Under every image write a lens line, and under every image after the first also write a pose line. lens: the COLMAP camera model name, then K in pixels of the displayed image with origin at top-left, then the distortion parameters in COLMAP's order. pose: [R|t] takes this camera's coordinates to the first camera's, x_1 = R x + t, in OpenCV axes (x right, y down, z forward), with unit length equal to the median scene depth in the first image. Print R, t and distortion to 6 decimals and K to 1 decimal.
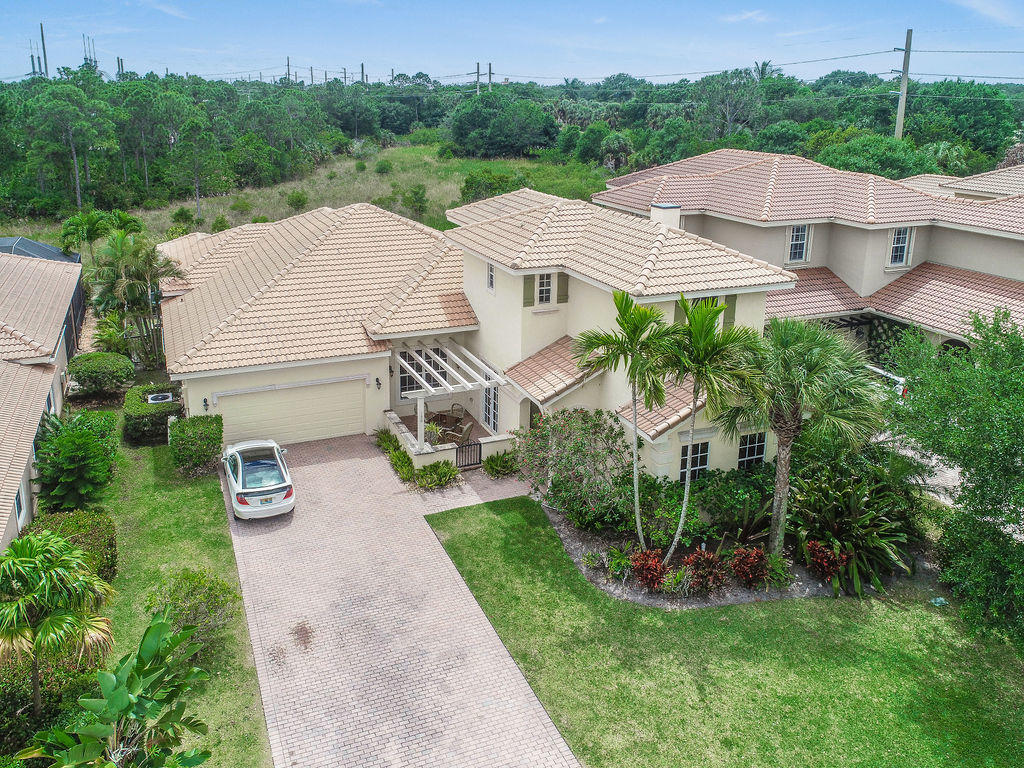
lens RADIAL K [[796.6, 0, 466.8], [0, 796.6, 292.4], [0, 0, 1]] dist [0.013114, -0.012035]
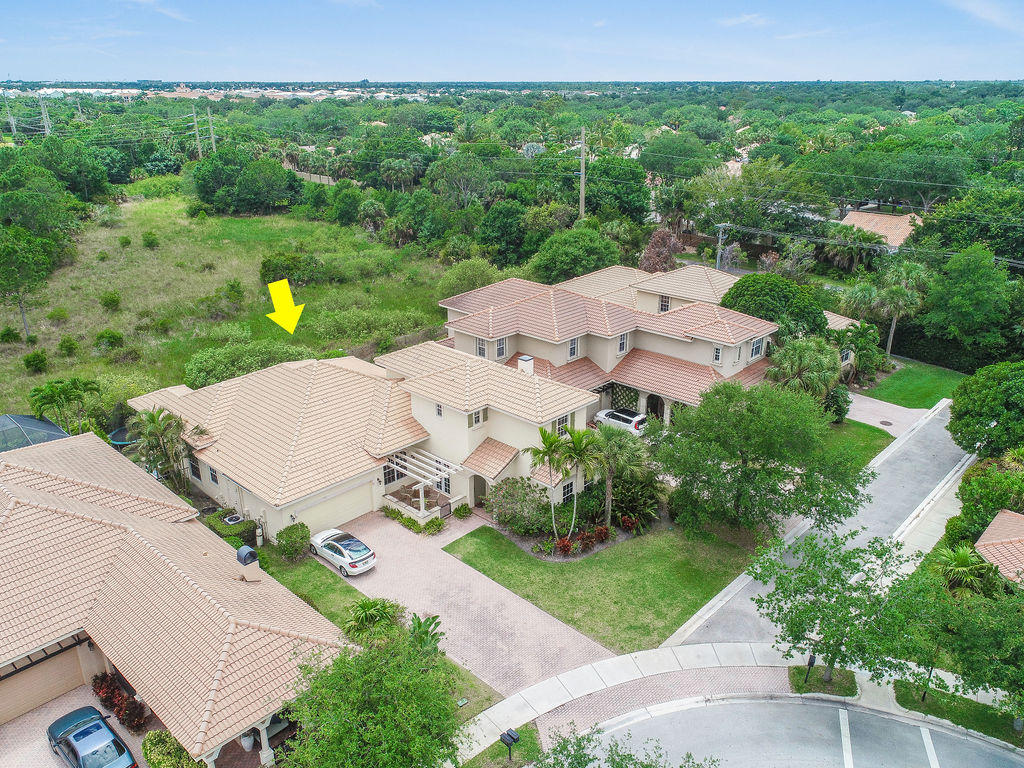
lens RADIAL K [[780.6, 0, 520.8], [0, 780.6, 385.7], [0, 0, 1]] dist [0.002255, 0.005597]
pose [[0.895605, -0.166311, 0.412593, -0.594855], [0.108916, 0.981236, 0.159101, -0.382569], [-0.431312, -0.097554, 0.896913, -0.725771]]
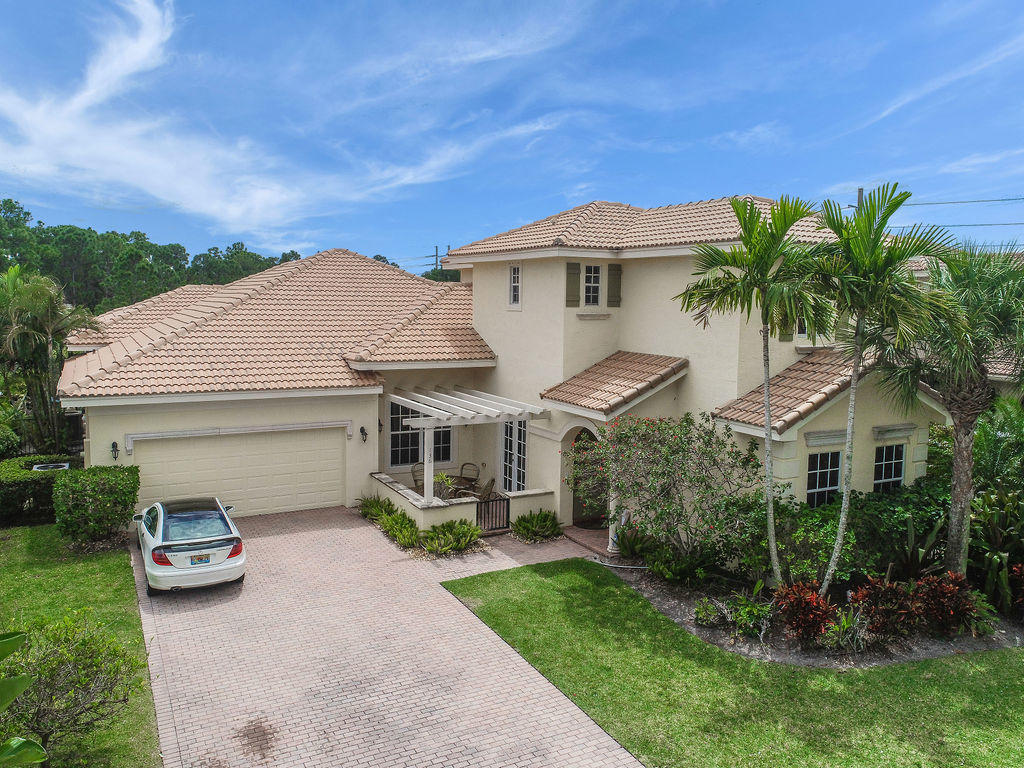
lens RADIAL K [[780.6, 0, 519.0], [0, 780.6, 380.2], [0, 0, 1]] dist [0.002255, 0.005597]
pose [[0.991634, 0.000516, 0.129082, -0.073826], [0.018416, 0.989197, -0.145434, 0.208929], [-0.127763, 0.146595, 0.980911, 0.312257]]
